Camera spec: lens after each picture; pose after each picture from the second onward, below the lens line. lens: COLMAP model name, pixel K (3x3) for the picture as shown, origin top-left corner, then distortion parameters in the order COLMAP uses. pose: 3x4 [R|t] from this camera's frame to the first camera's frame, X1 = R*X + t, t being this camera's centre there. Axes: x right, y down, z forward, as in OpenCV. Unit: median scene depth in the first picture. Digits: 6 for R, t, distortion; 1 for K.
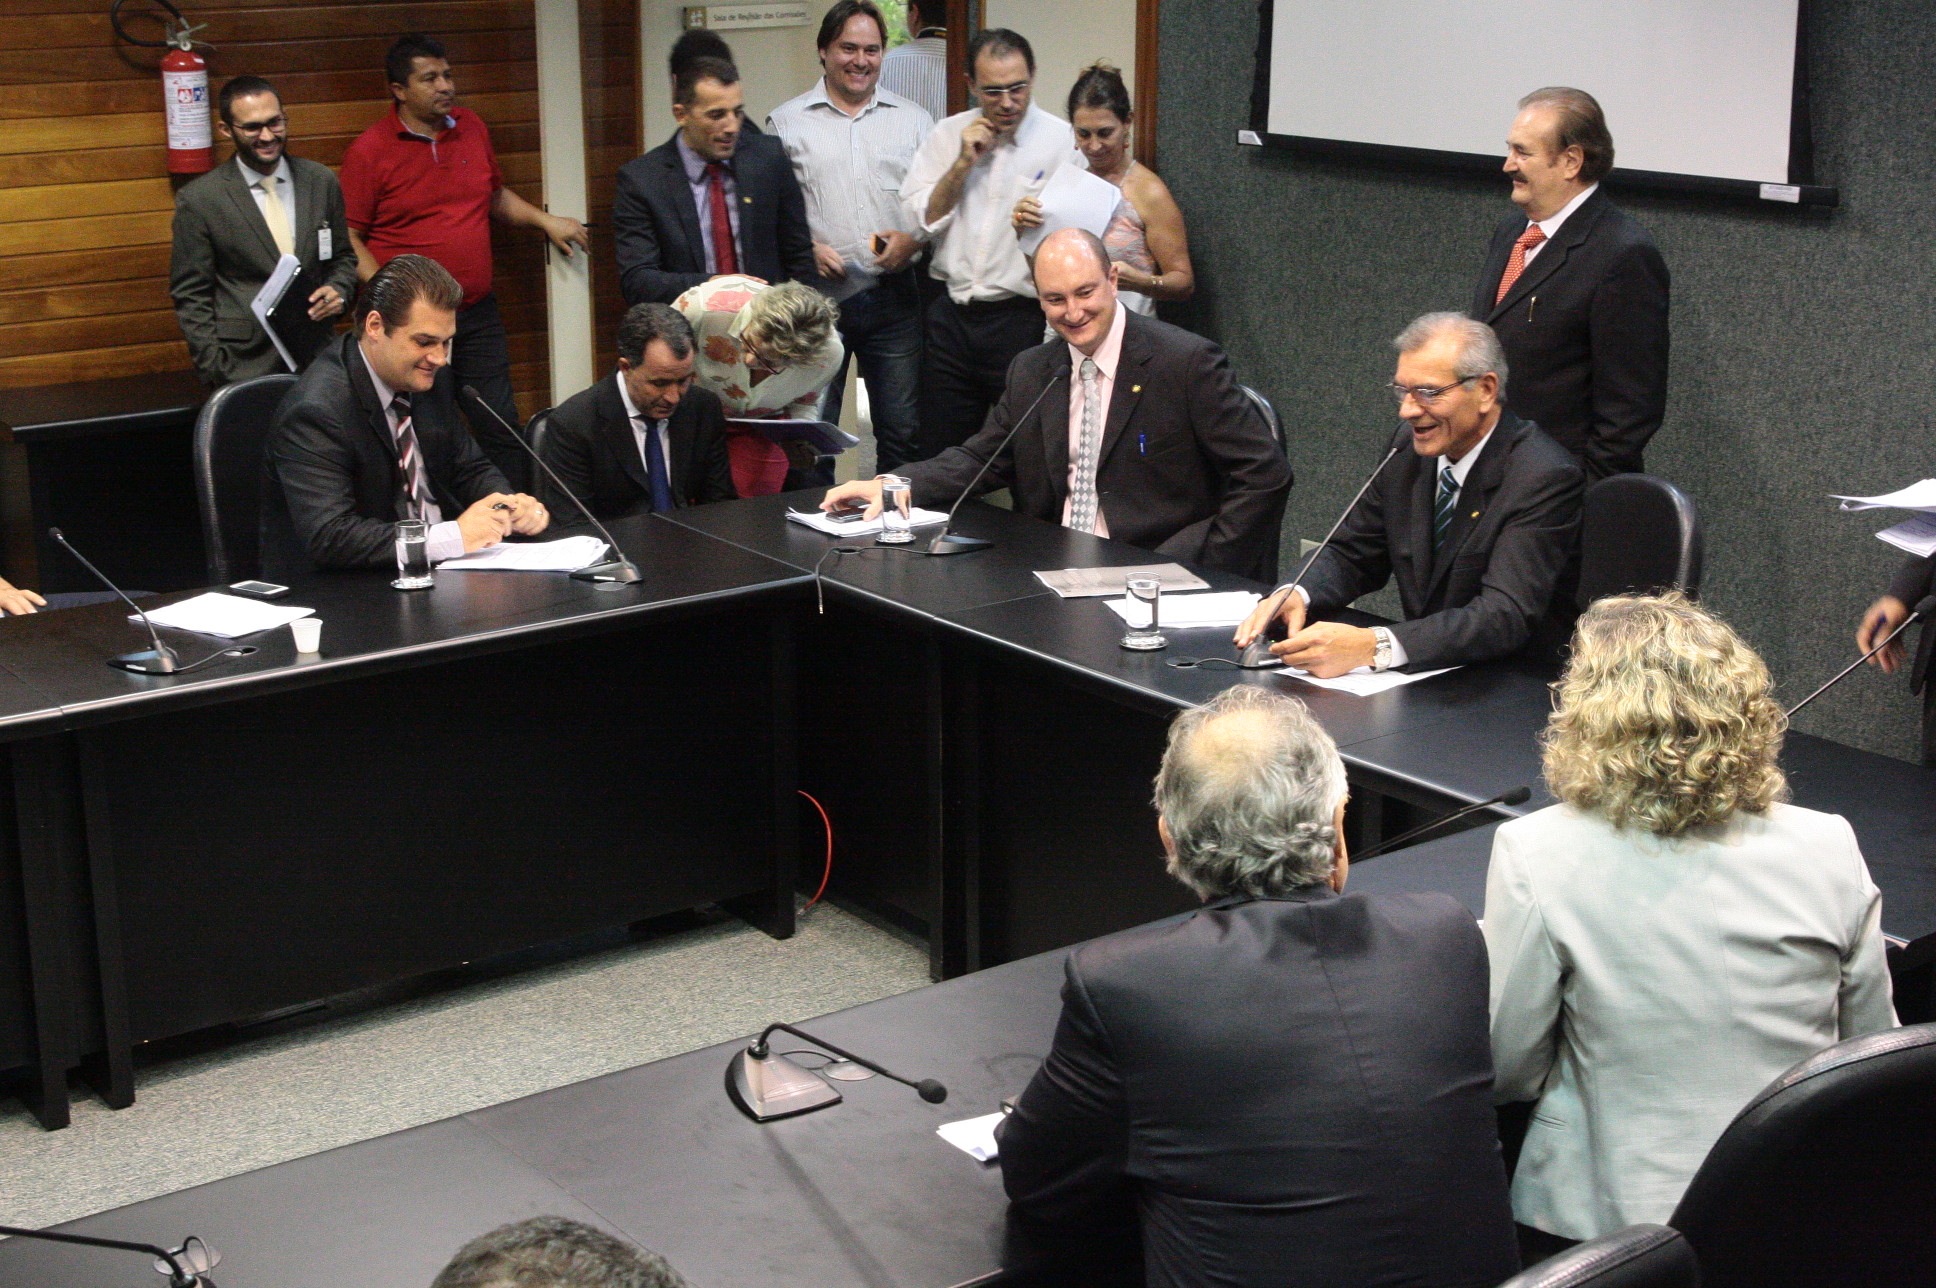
lens RADIAL K [[2777.2, 0, 968.0], [0, 2777.2, 644.0], [0, 0, 1]] dist [-0.017185, 0.030227]
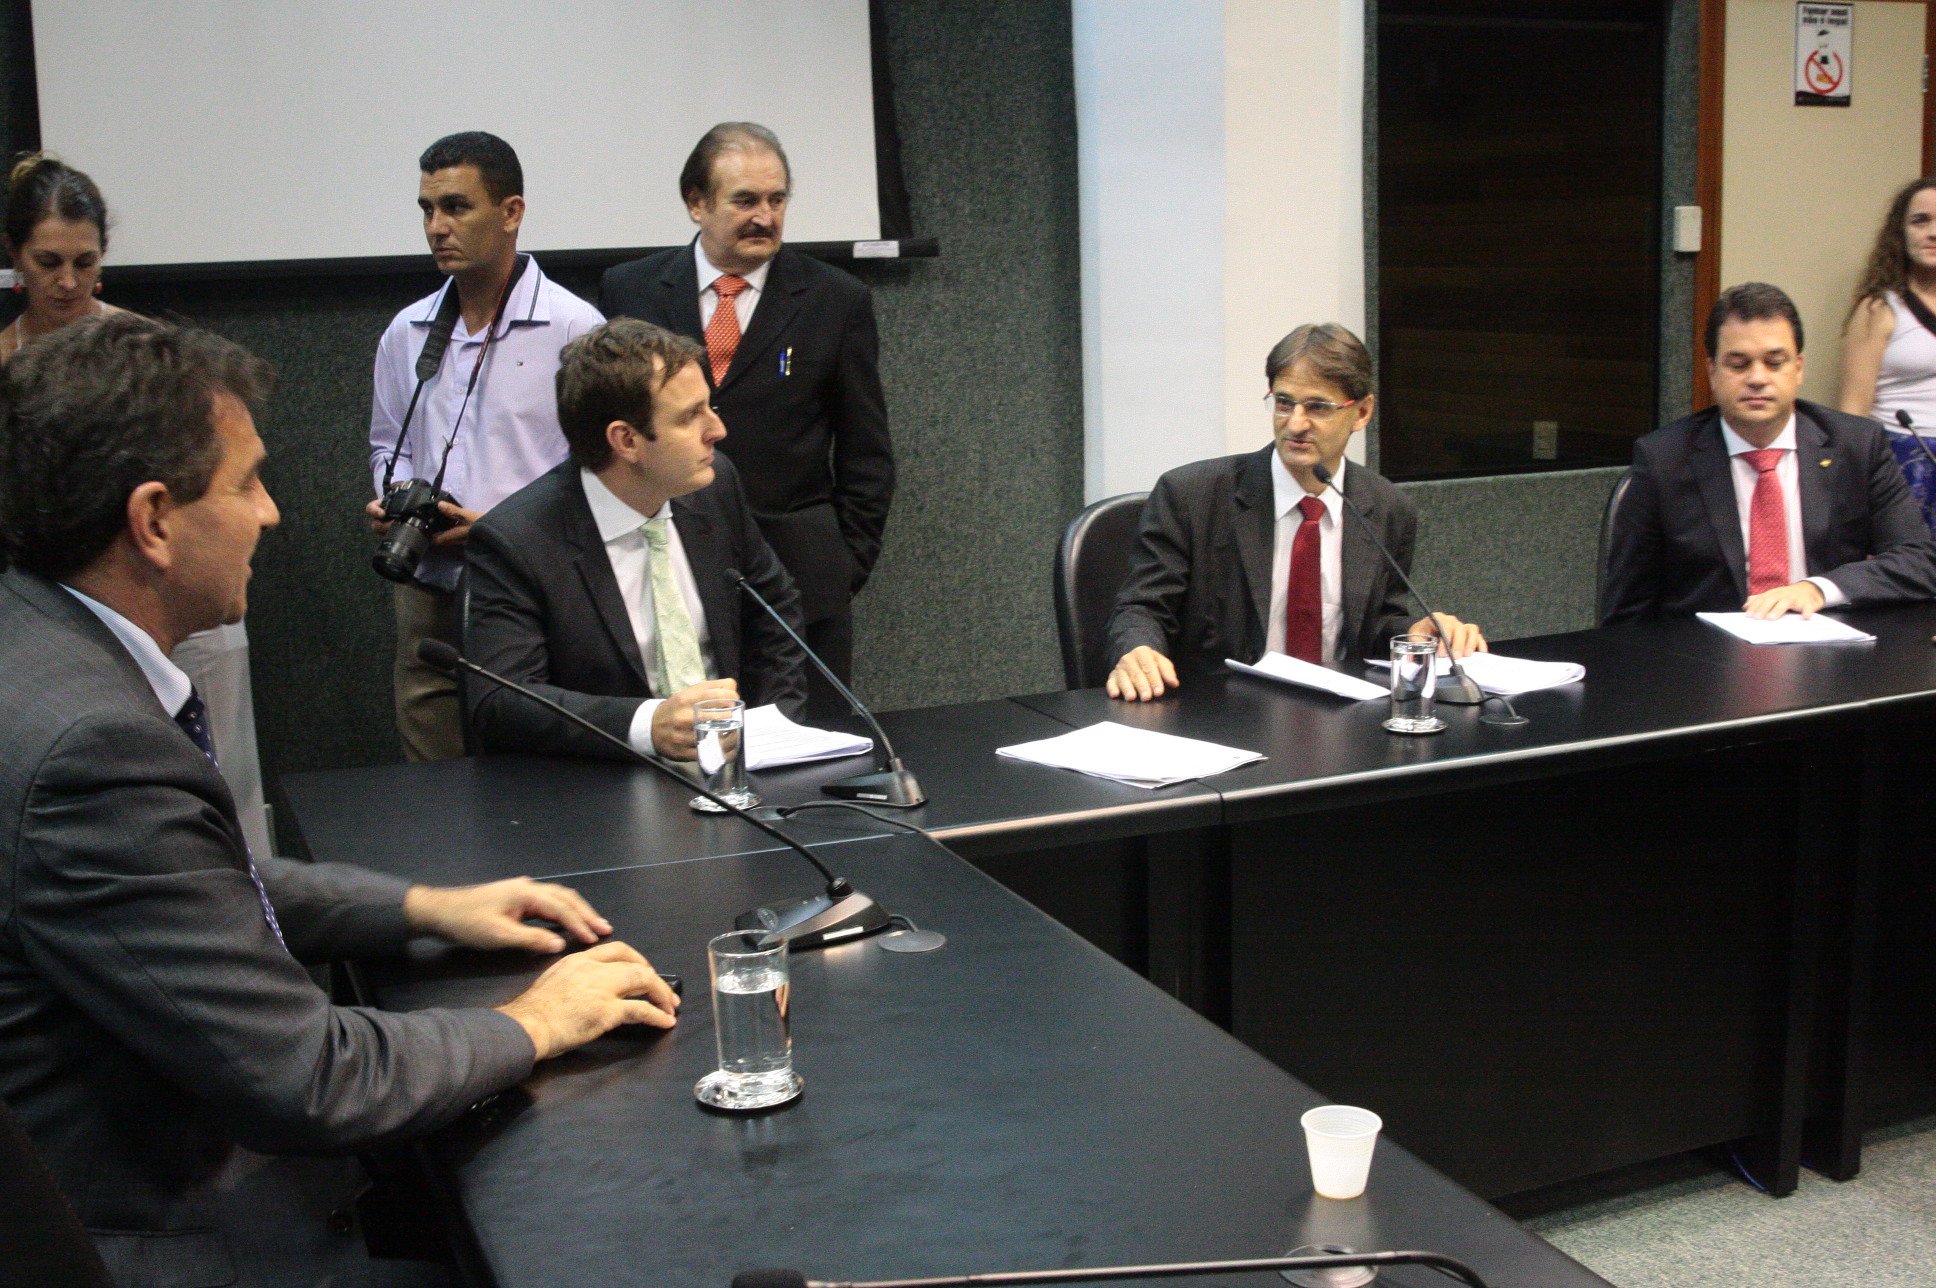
lens RADIAL K [[2140.2, 0, 968.0], [0, 2140.2, 644.0], [0, 0, 1]] dist [-0.126912, 0.149414]
pose [[0.243181, -0.171575, 0.954686, -0.504624], [0.286853, 0.952929, 0.098191, -0.108848], [-0.926595, 0.249976, 0.280952, 0.913021]]
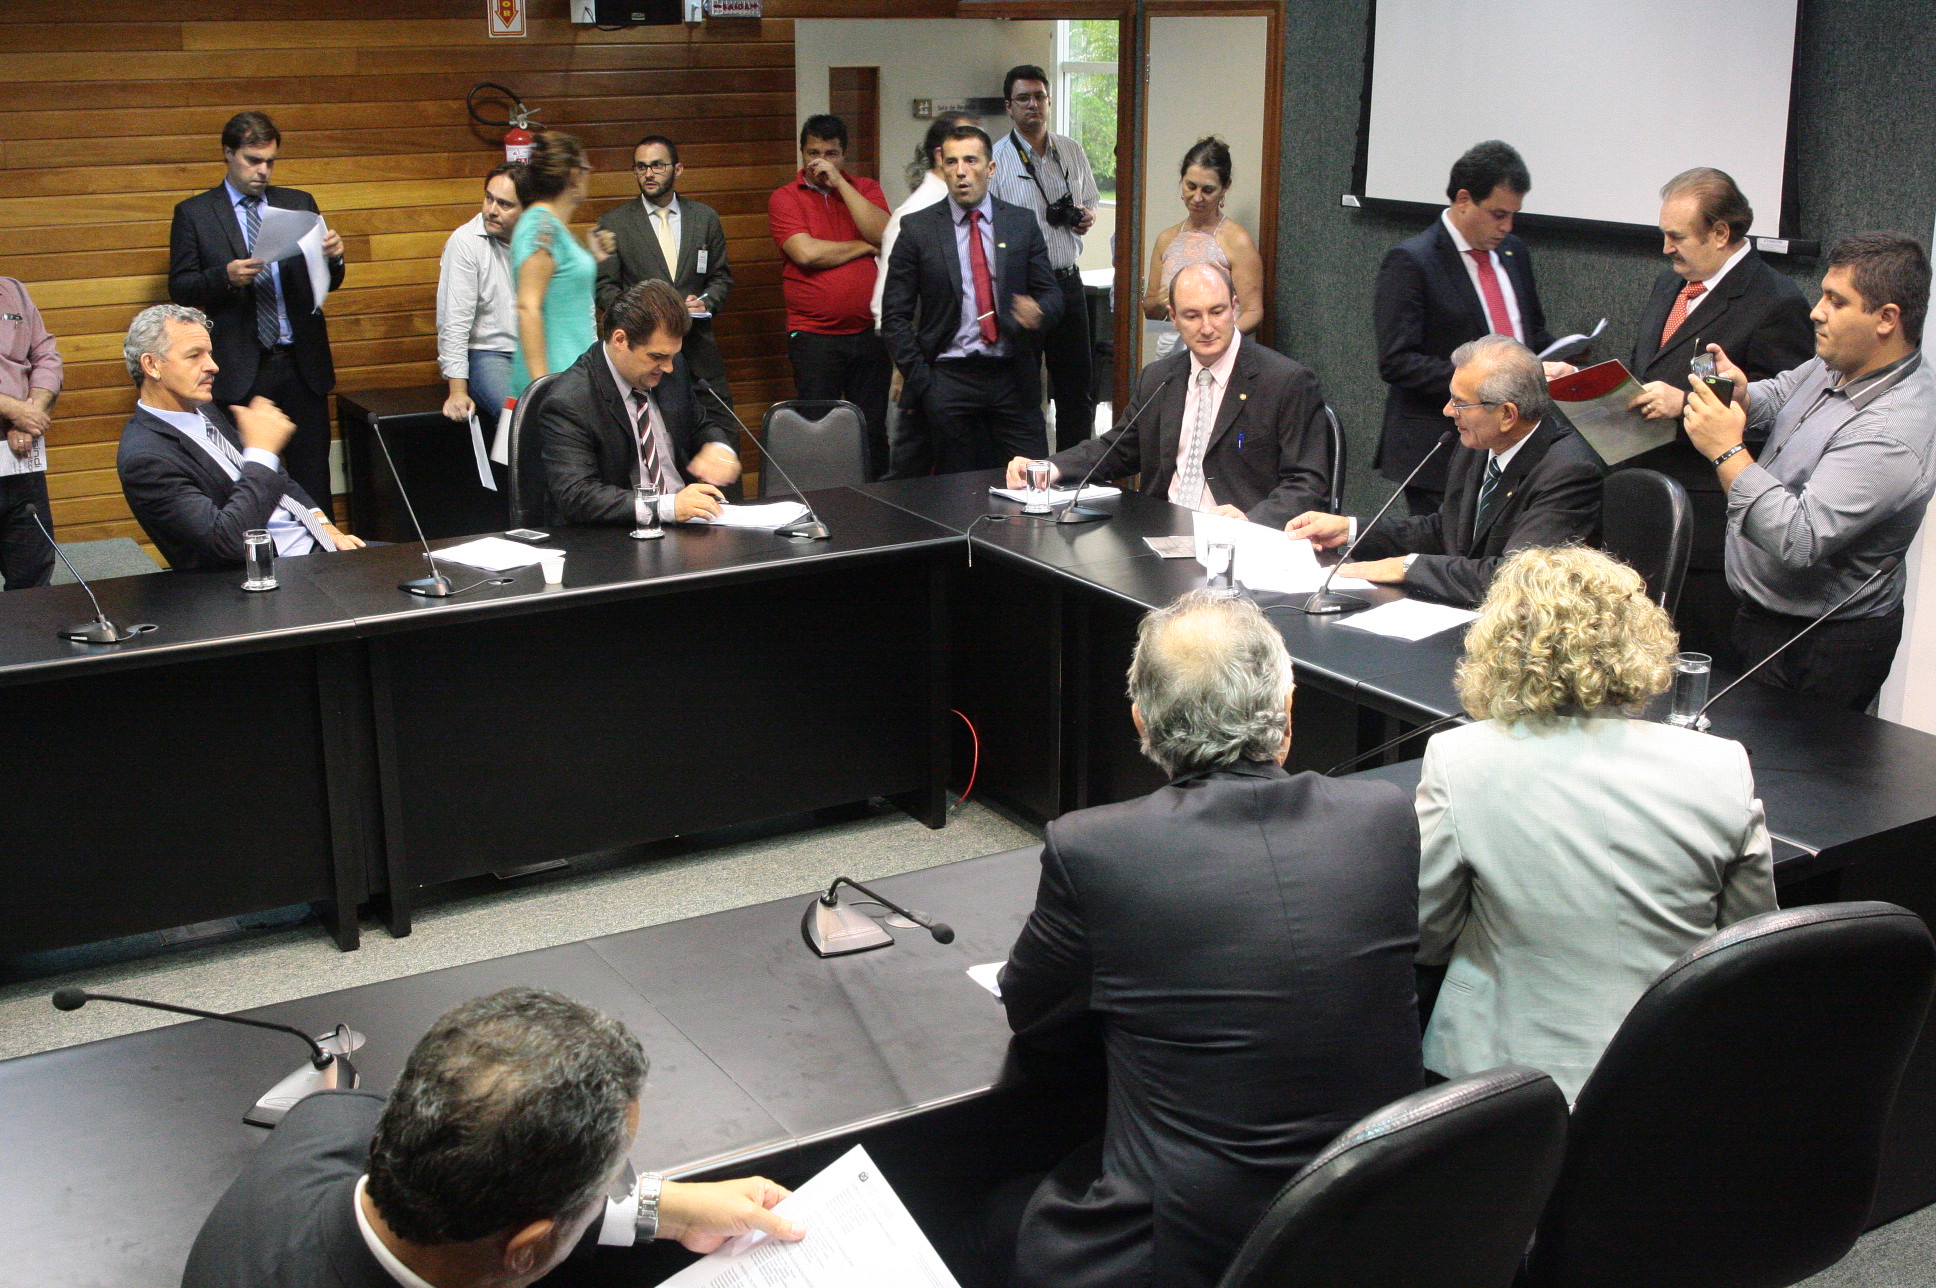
lens RADIAL K [[2161.8, 0, 968.0], [0, 2161.8, 644.0], [0, 0, 1]] dist [-0.086347, 0.058602]
pose [[0.995179, 0.029762, -0.093450, 0.039330], [-0.028806, 0.999518, 0.011564, 0.012924], [0.093749, -0.008817, 0.995557, 0.040915]]
